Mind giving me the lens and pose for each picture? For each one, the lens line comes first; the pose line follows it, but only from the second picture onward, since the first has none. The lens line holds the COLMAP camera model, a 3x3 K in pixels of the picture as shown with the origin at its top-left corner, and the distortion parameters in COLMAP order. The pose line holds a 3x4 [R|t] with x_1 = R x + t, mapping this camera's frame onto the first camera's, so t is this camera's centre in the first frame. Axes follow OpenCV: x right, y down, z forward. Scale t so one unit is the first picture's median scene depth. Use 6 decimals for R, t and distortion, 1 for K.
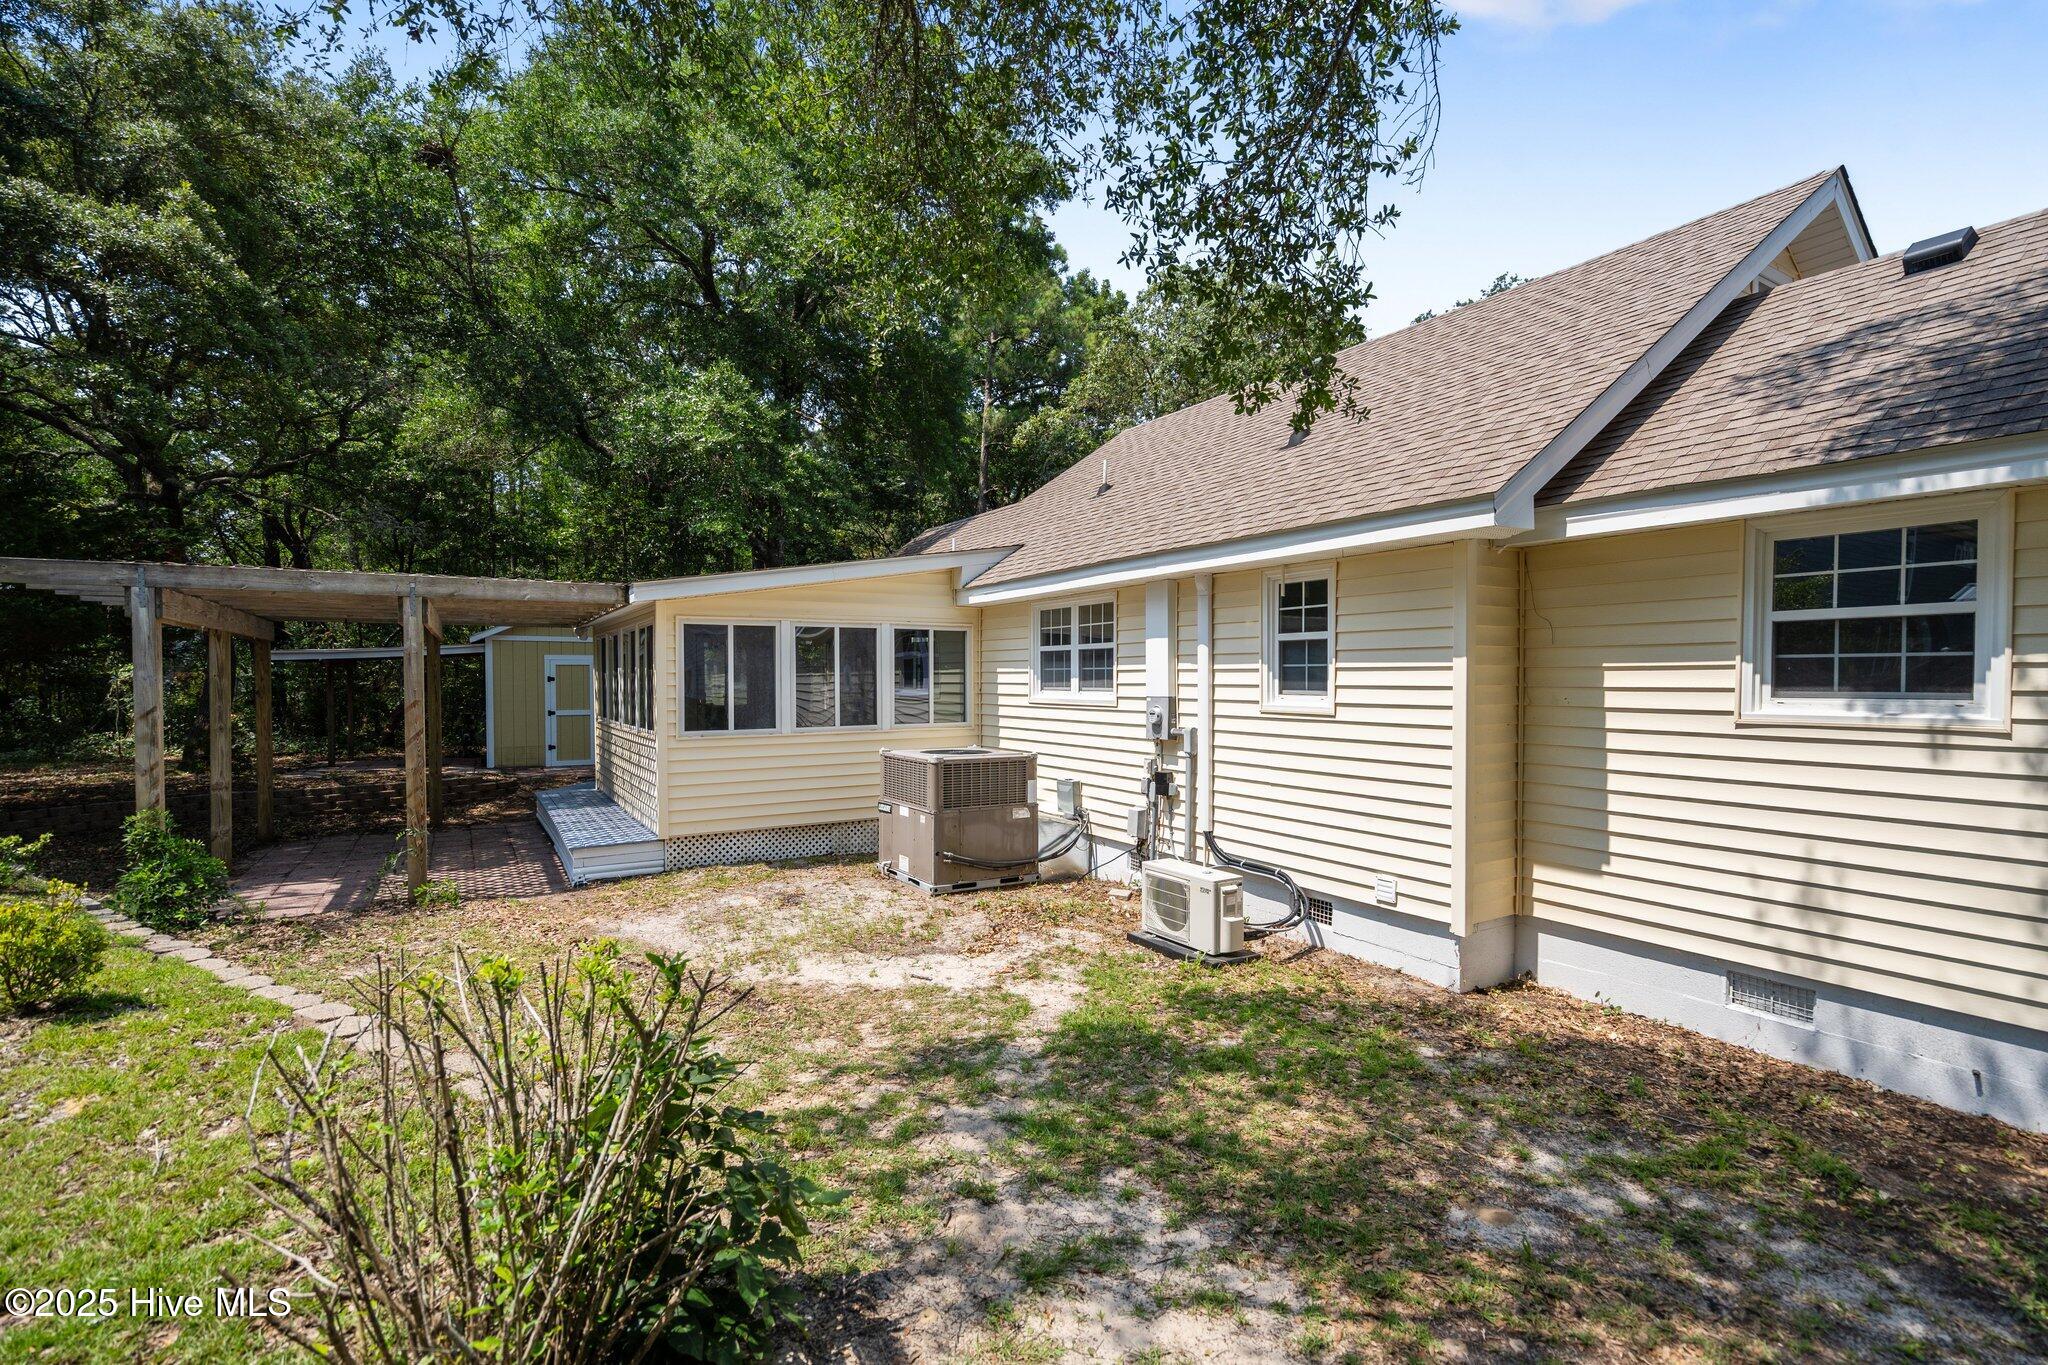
lens RADIAL K [[938.8, 0, 1024.3], [0, 938.8, 684.1], [0, 0, 1]] dist [-0.003704, 0.002041]
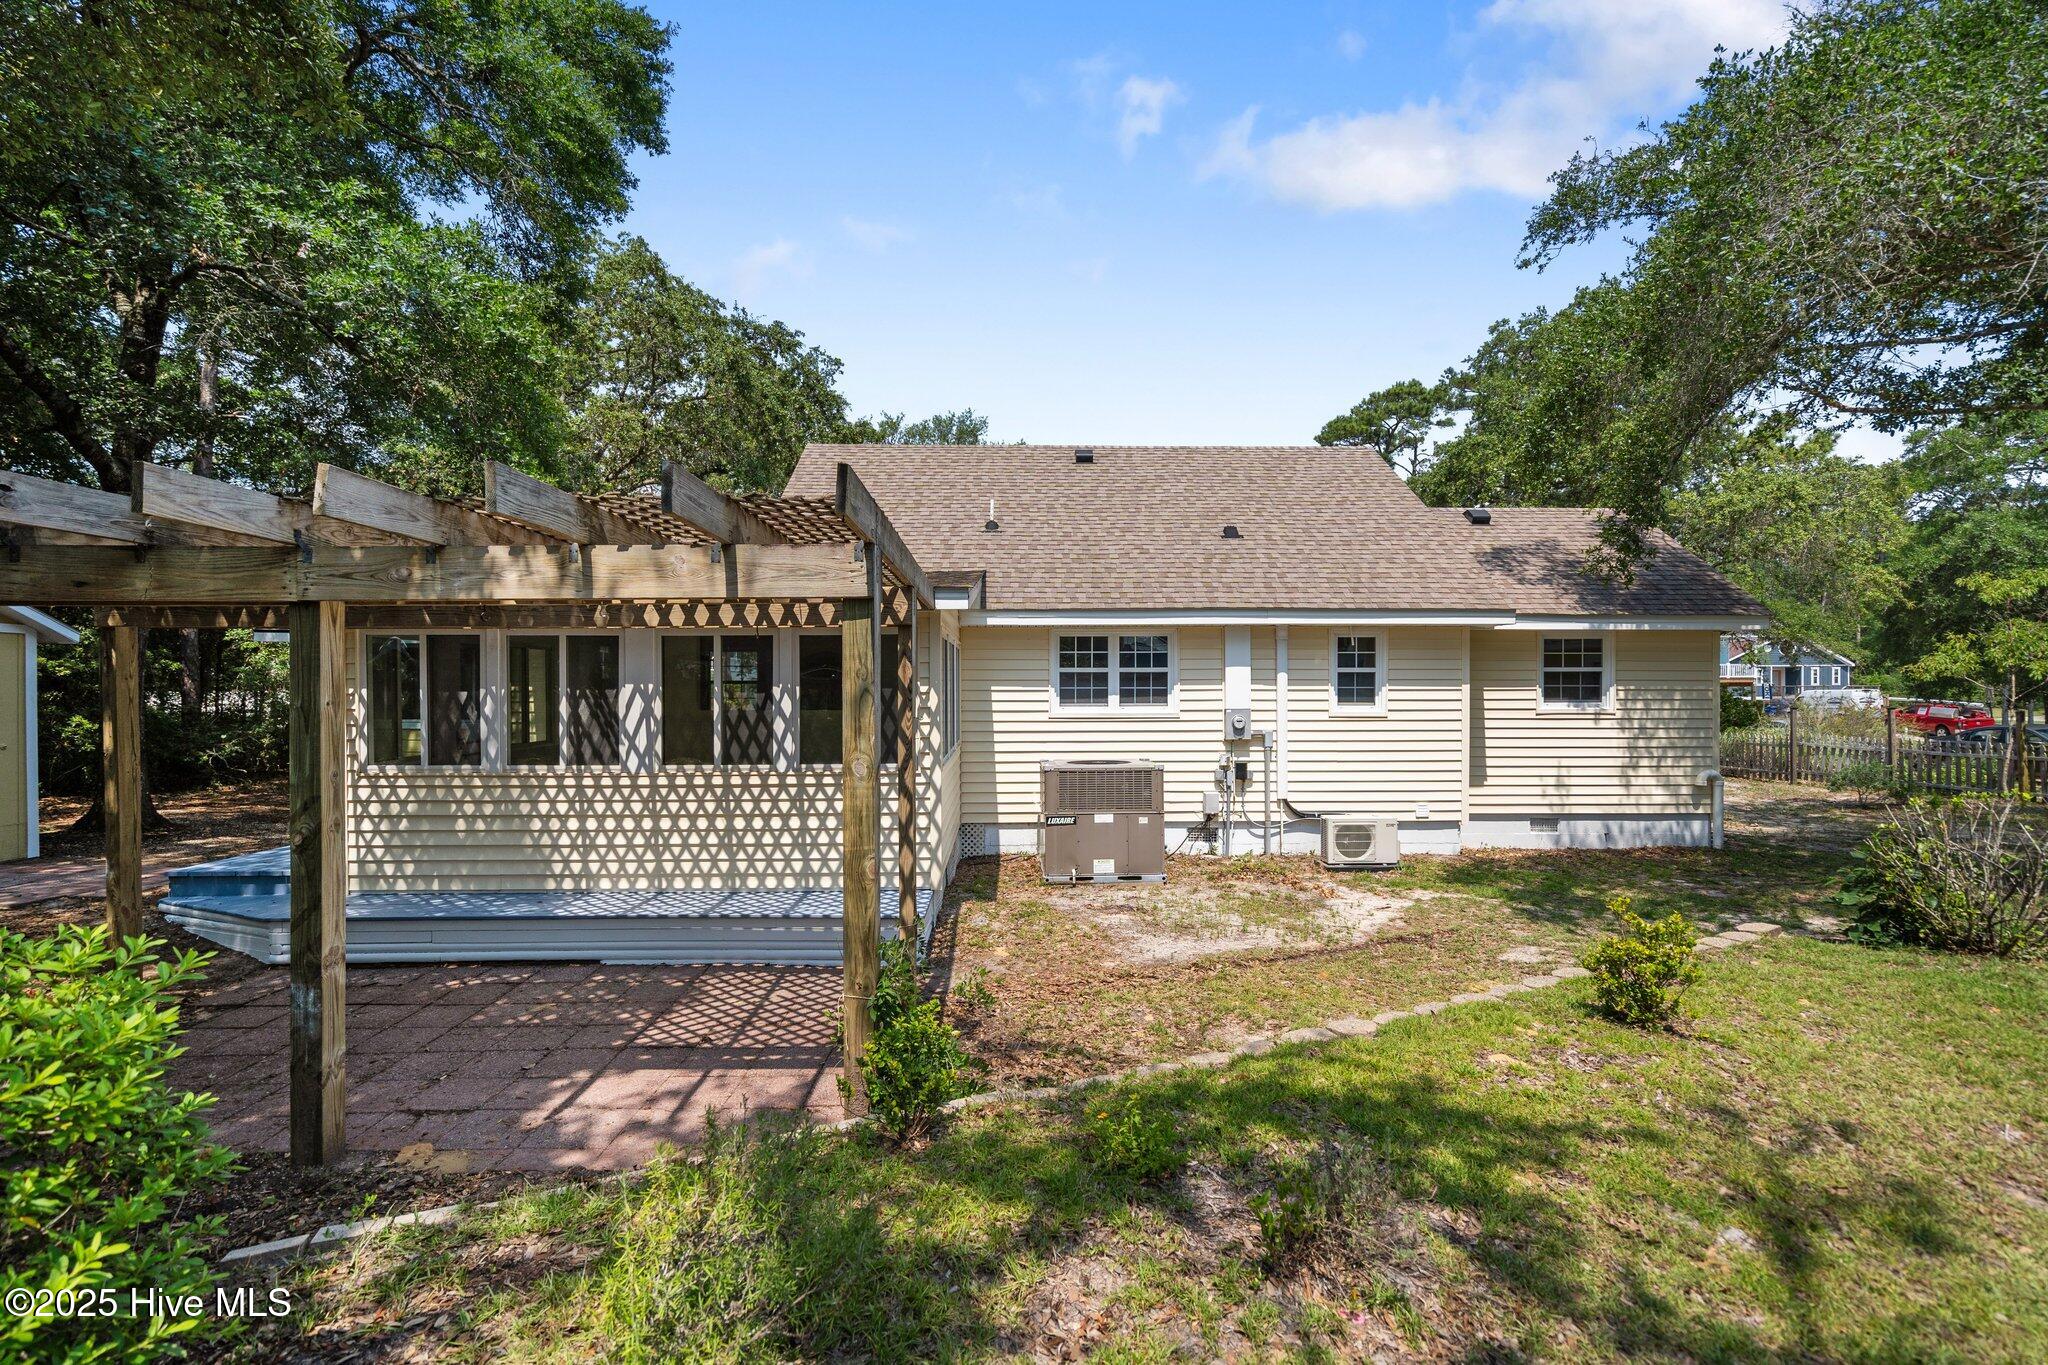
lens RADIAL K [[938.8, 0, 1024.4], [0, 938.8, 687.9], [0, 0, 1]] dist [-0.003704, 0.002041]
pose [[0.488798, 0.007101, 0.872368, -1.509124], [0.007666, 0.999893, -0.012434, -0.003170], [-0.872363, 0.012765, 0.488691, 0.737353]]
